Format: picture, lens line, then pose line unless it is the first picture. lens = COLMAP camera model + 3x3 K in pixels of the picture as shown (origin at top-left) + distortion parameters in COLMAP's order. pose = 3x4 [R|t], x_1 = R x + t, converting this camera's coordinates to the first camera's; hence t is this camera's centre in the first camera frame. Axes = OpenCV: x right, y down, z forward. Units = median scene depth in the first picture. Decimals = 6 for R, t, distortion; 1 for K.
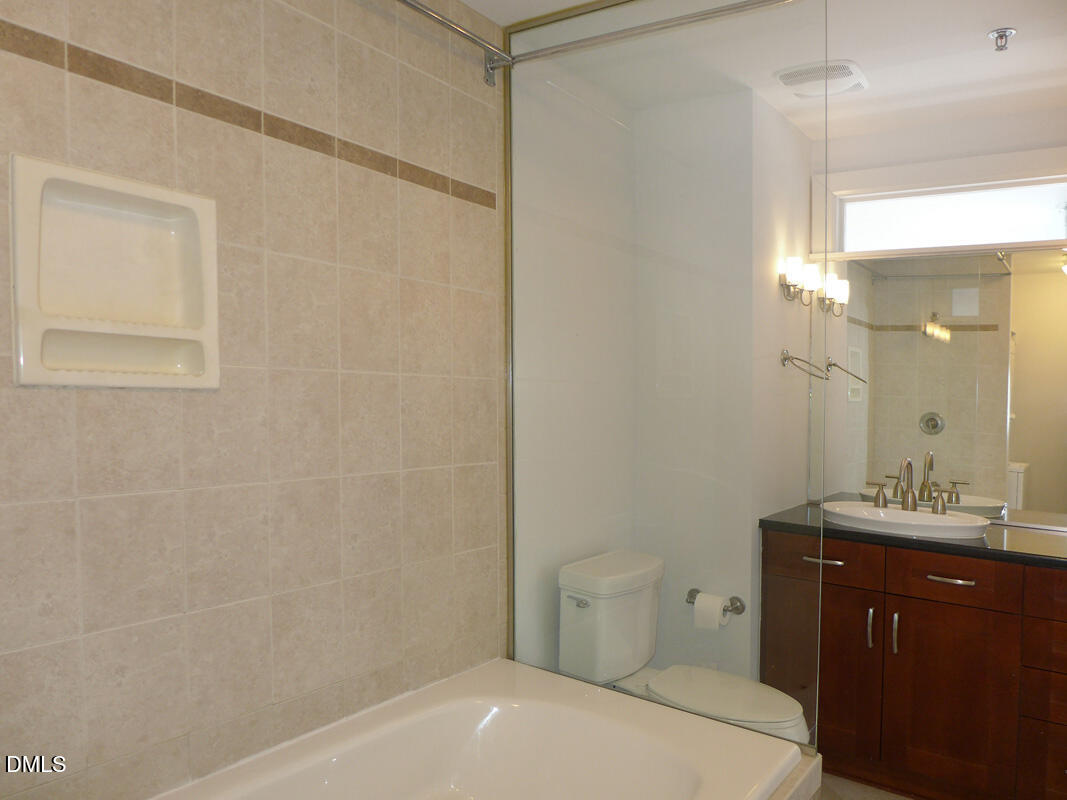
lens RADIAL K [[768.9, 0, 521.8], [0, 768.9, 397.0], [0, 0, 1]] dist [-0.056699, 0.022993]
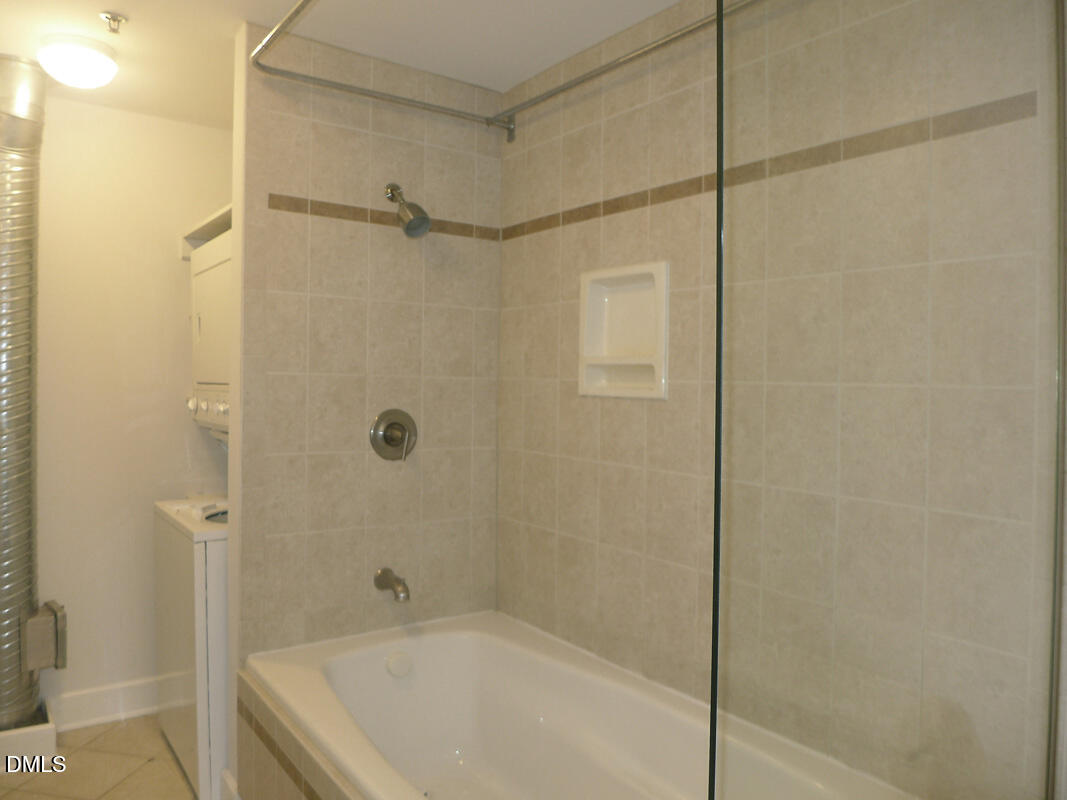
lens RADIAL K [[768.9, 0, 521.8], [0, 768.9, 397.0], [0, 0, 1]] dist [-0.056699, 0.022993]
pose [[-0.297539, -0.017391, -0.954551, 0.875733], [-0.037856, 0.999263, -0.006406, 0.003871], [0.953959, 0.034230, -0.297978, 1.040143]]
